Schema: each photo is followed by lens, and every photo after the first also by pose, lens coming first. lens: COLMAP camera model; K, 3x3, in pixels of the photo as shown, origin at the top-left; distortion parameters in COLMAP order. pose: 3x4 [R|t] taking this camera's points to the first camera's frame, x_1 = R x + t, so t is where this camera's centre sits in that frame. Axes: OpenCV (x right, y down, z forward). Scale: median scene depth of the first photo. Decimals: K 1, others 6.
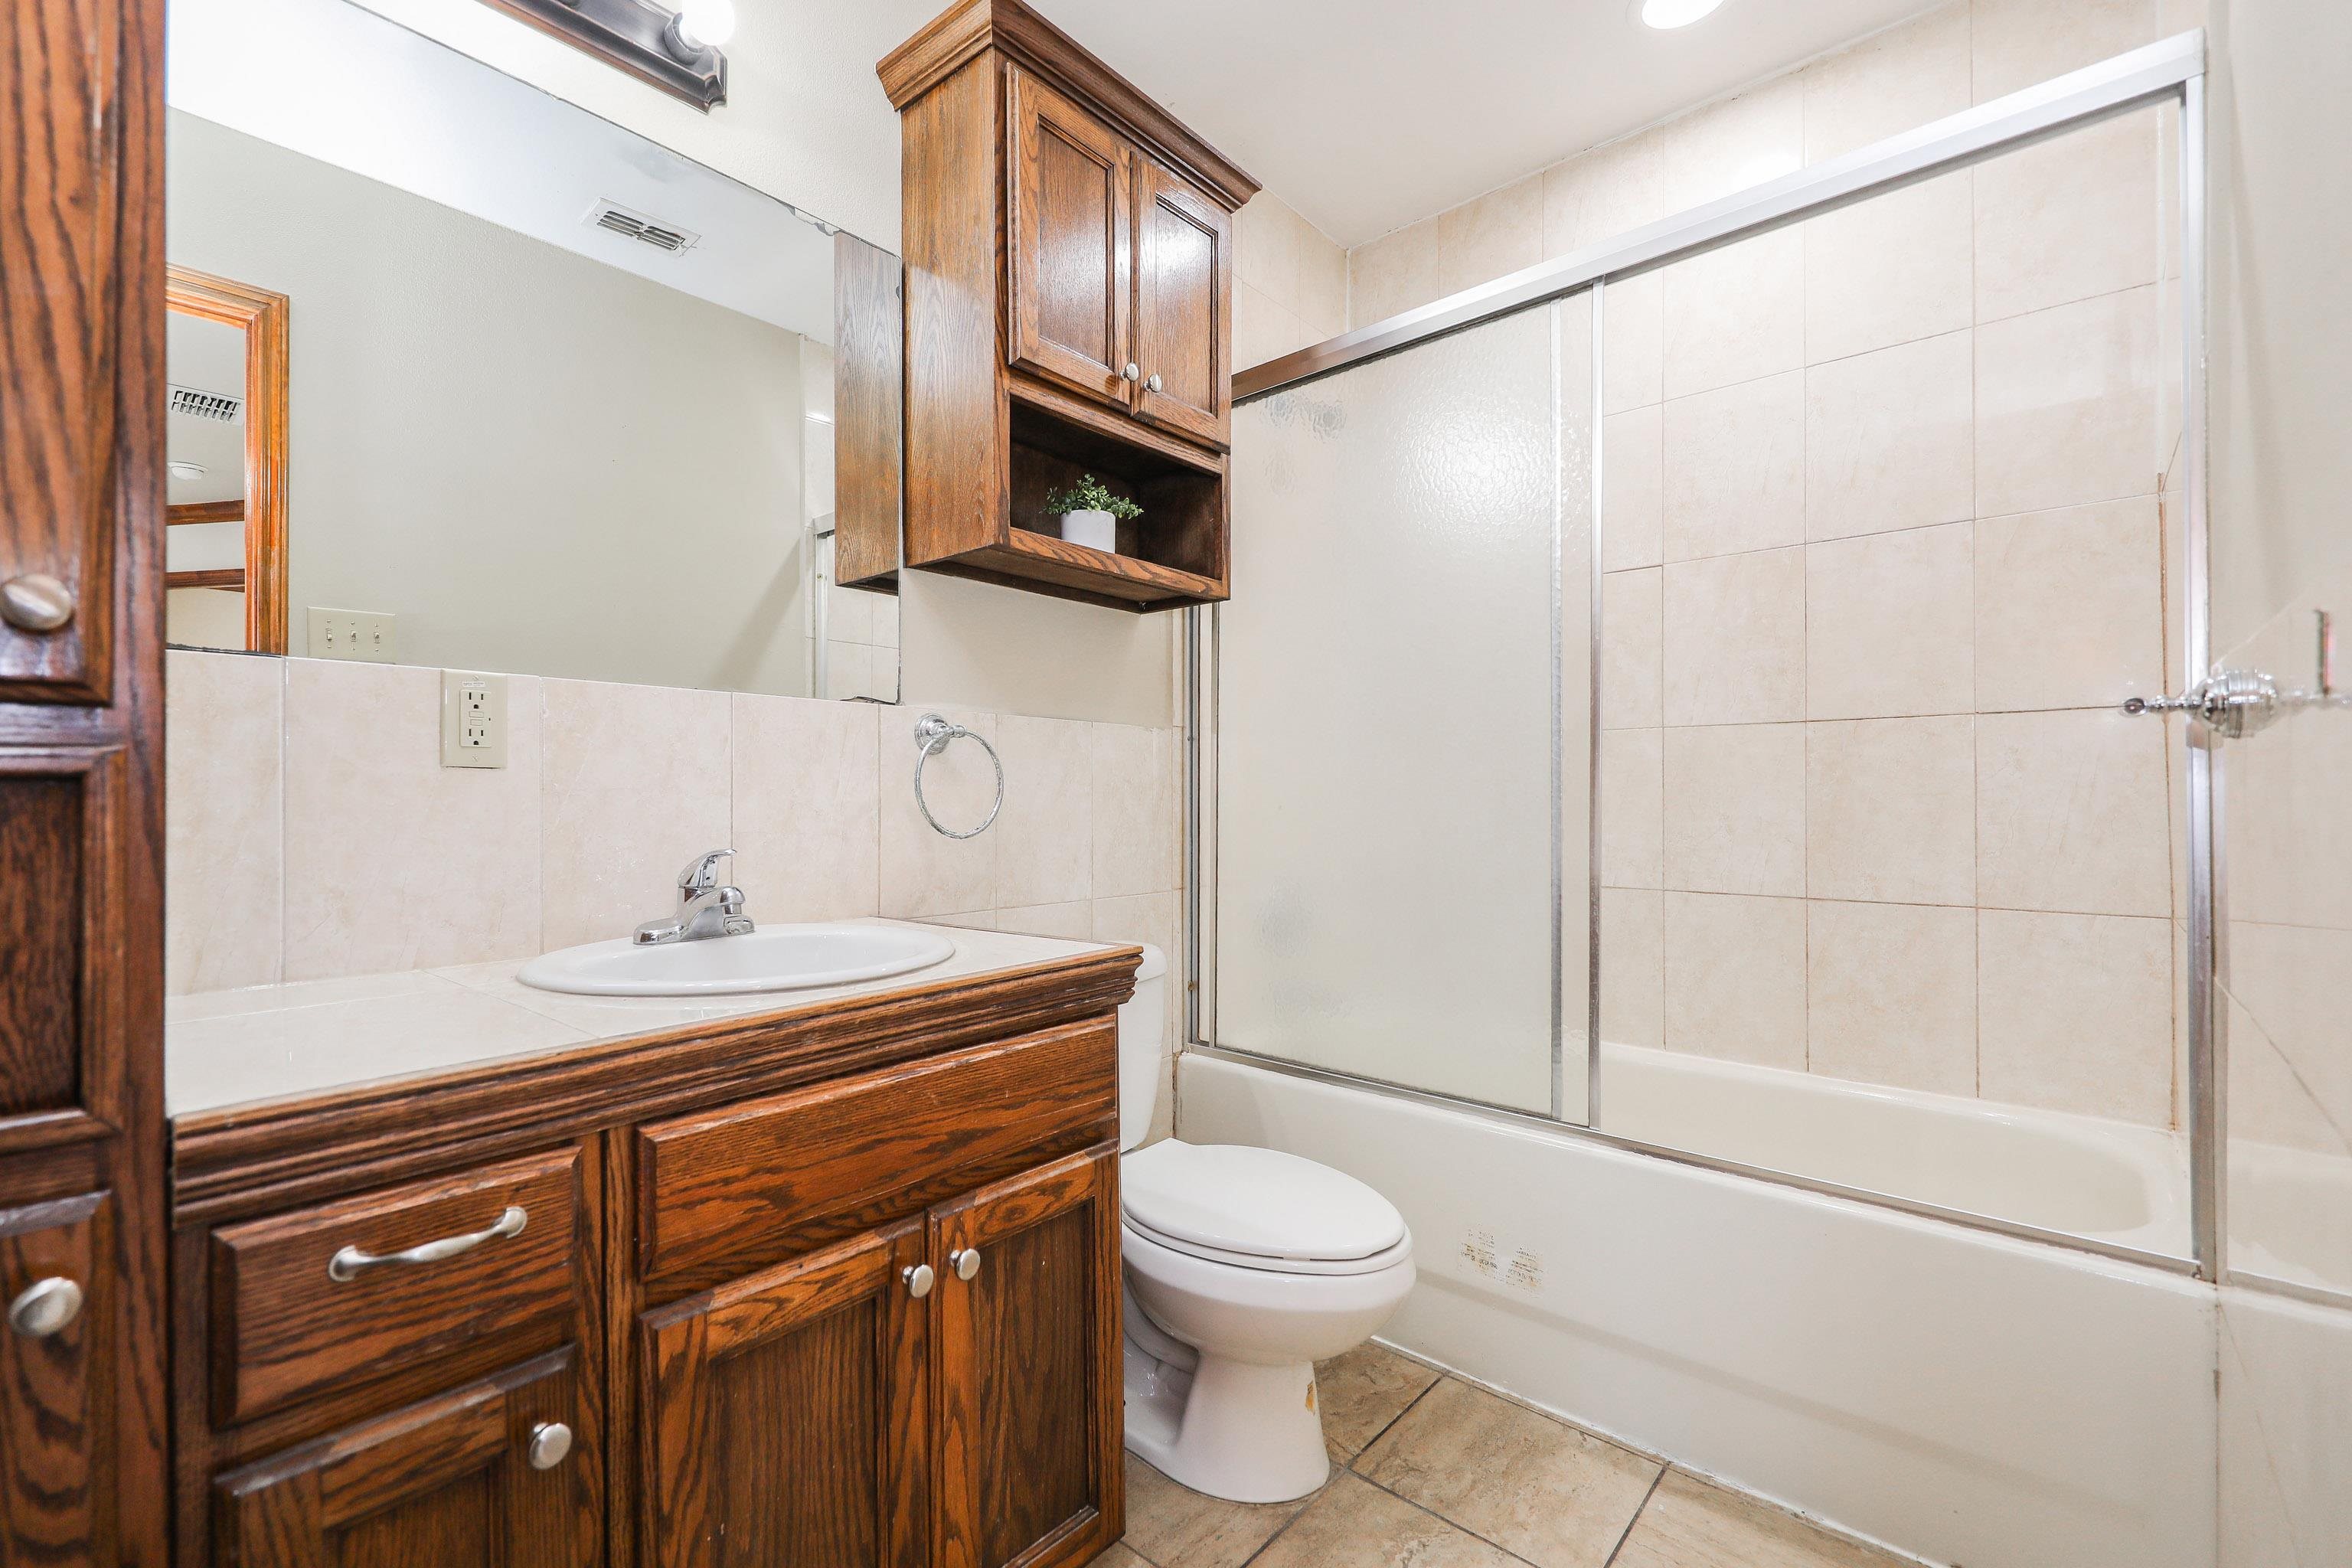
lens RADIAL K [[938.9, 0, 1182.0], [0, 938.9, 757.1], [0, 0, 1]] dist [0.011879, -0.005140]
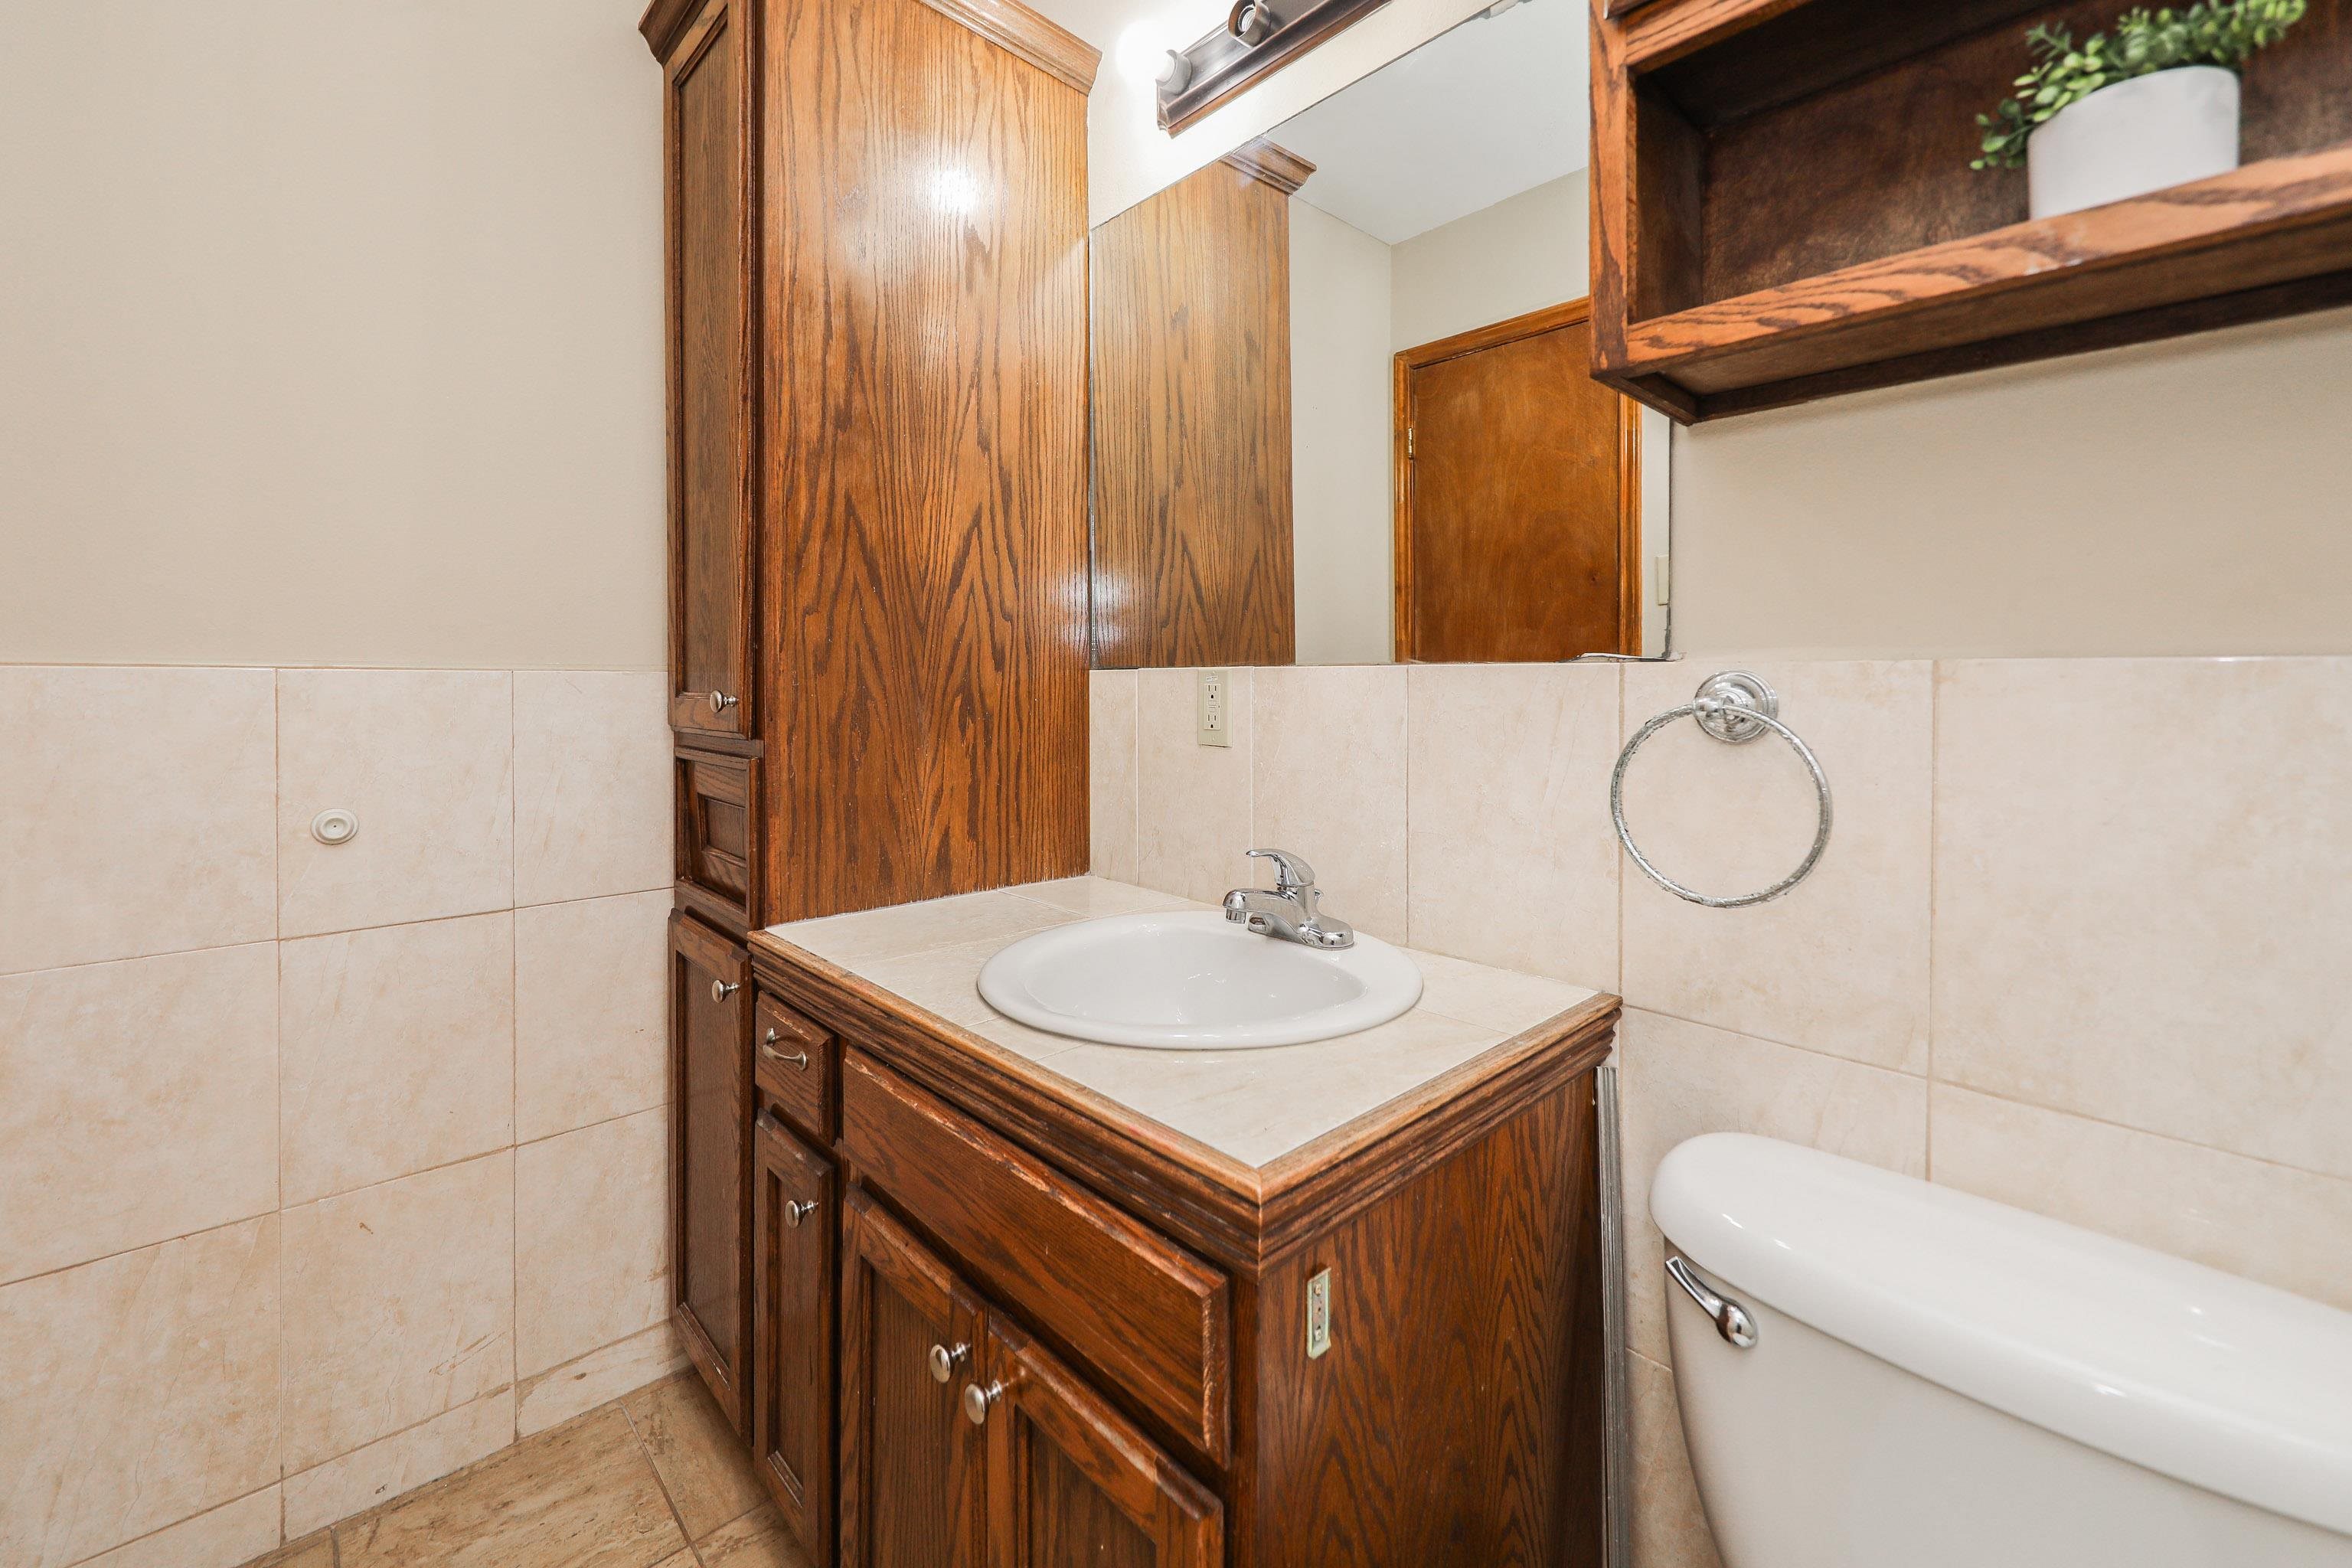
lens RADIAL K [[955.1, 0, 1177.6], [0, 955.1, 688.2], [0, 0, 1]] dist [0.000774, -0.000261]
pose [[-0.092625, 0.020440, -0.995491, 0.326274], [0.033272, 0.999294, 0.017423, -0.057651], [0.995145, -0.031508, -0.093240, 0.708607]]
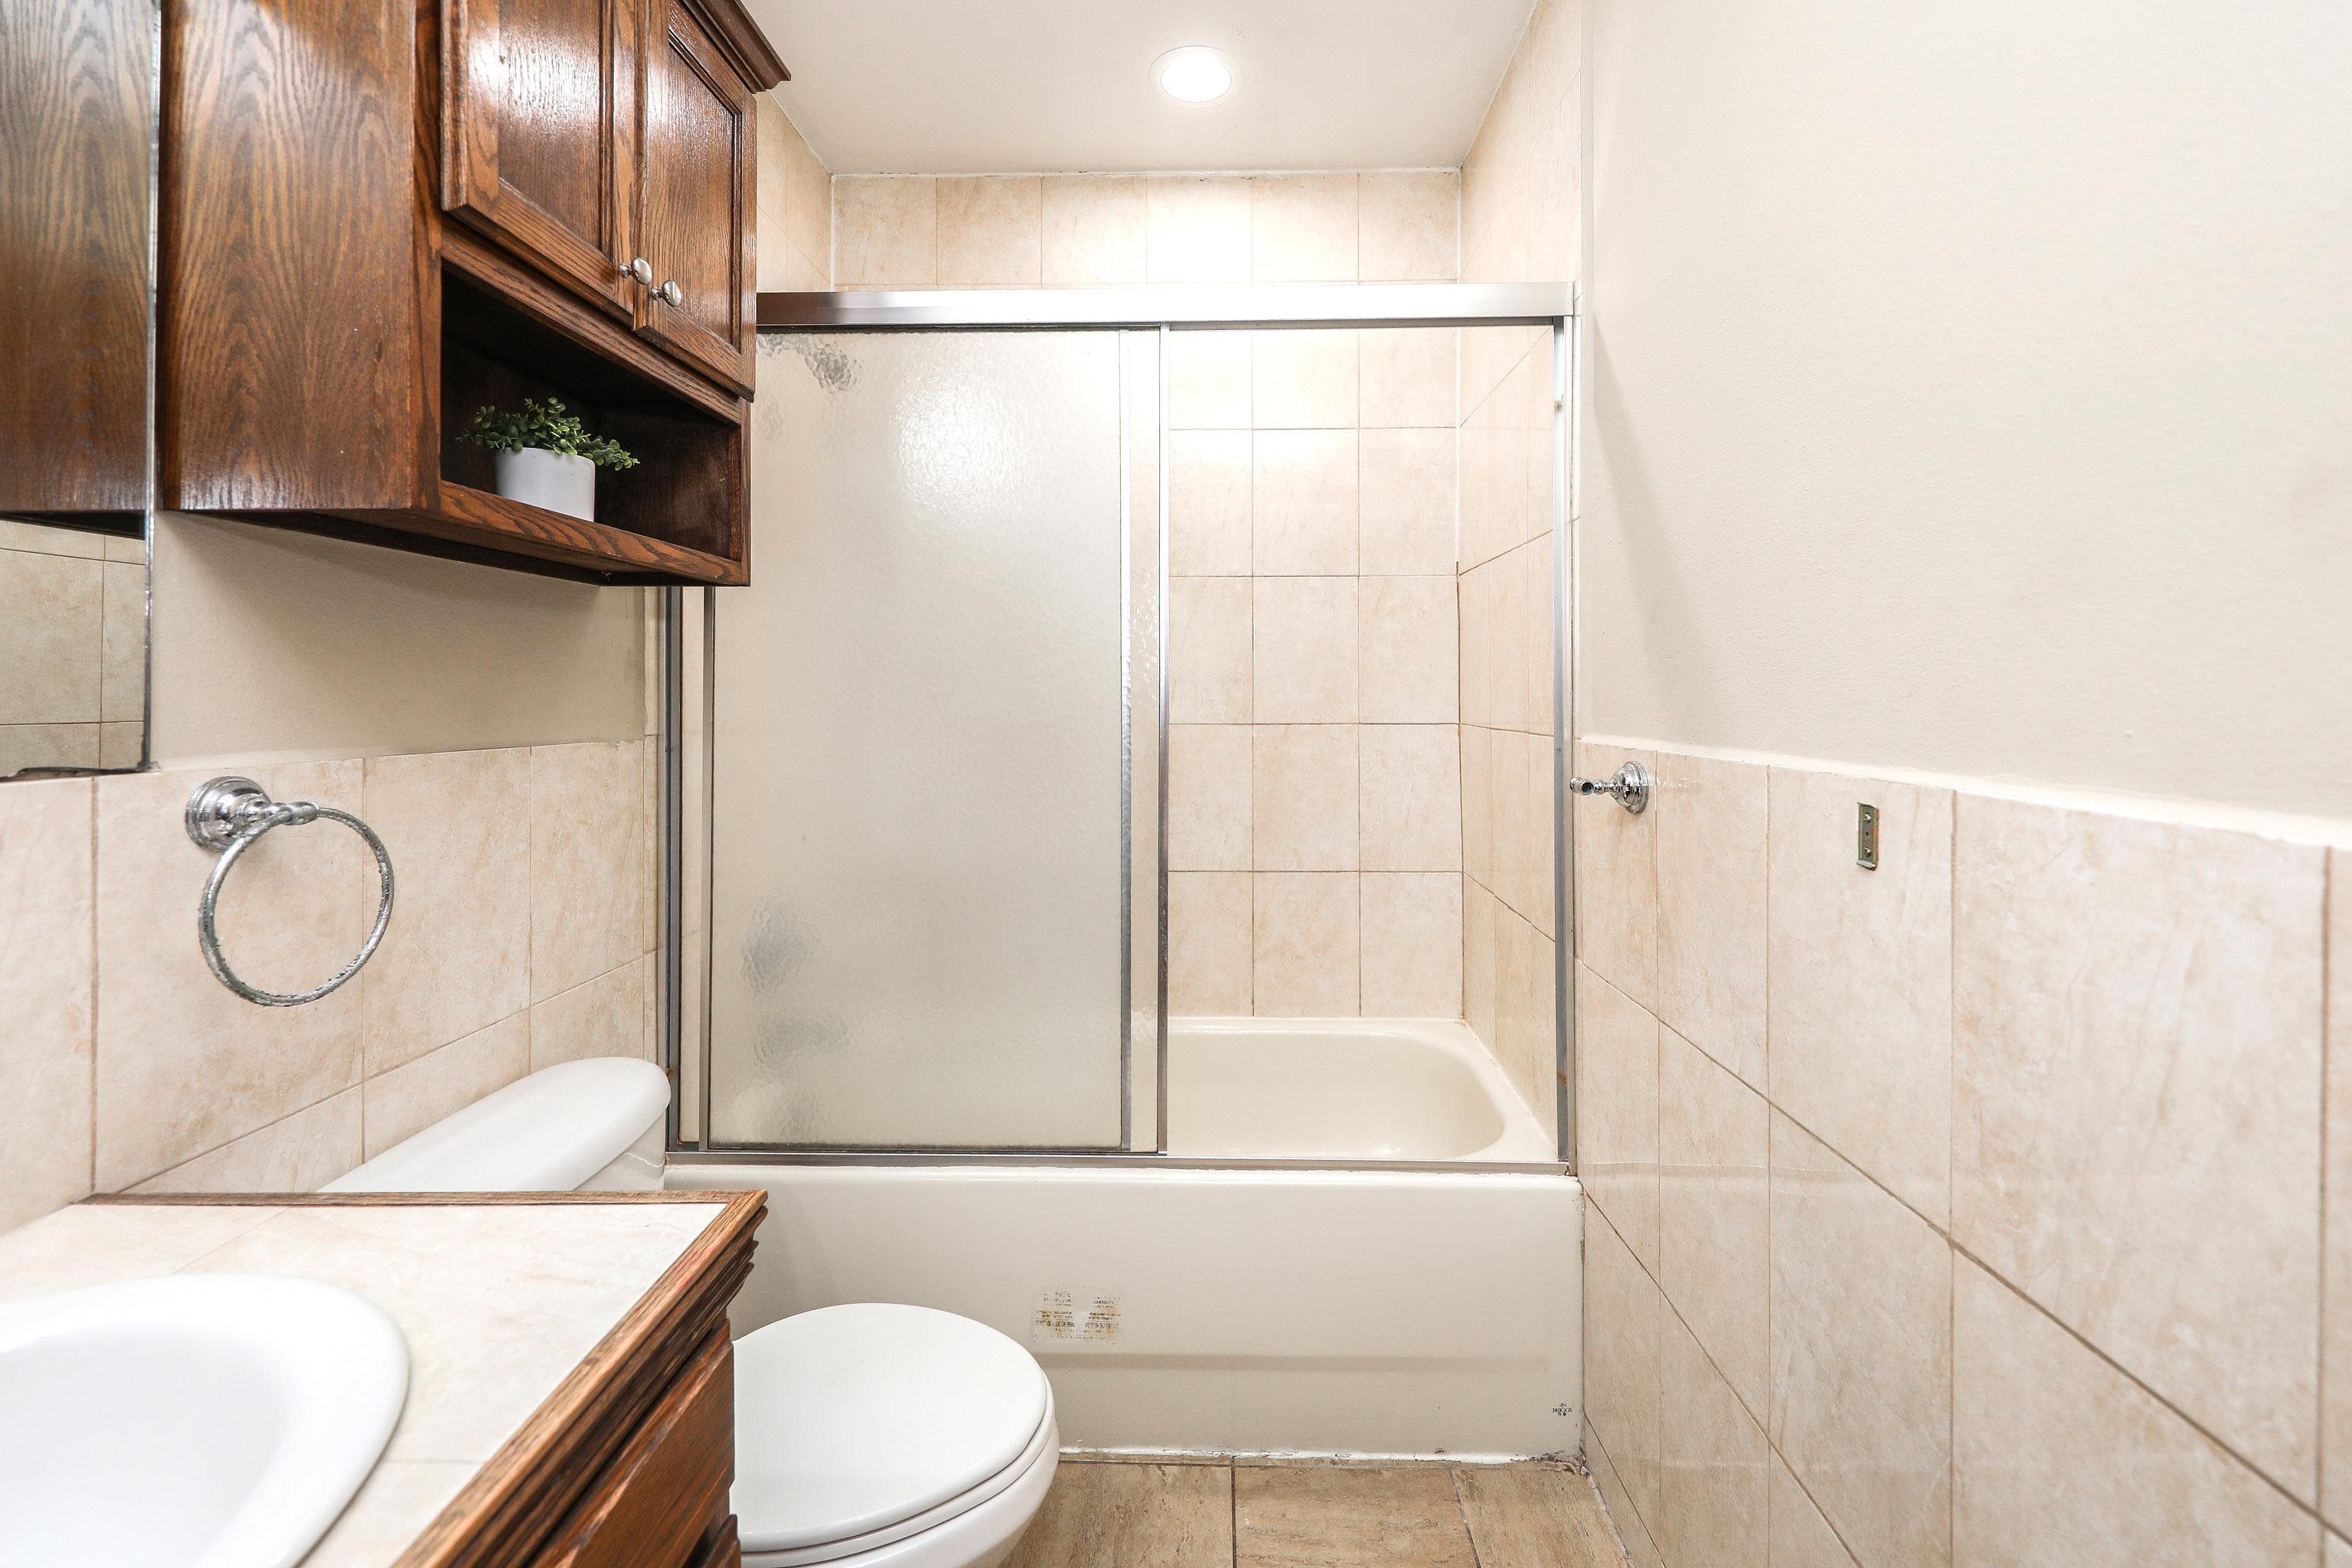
lens RADIAL K [[869.4, 0, 1180.0], [0, 869.4, 690.8], [0, 0, 1]] dist [0.008000, -0.003382]
pose [[0.787161, 0.017101, 0.616511, -0.140108], [-0.028504, 0.999556, 0.008668, -0.117514], [-0.616089, -0.024396, 0.787299, 0.240719]]
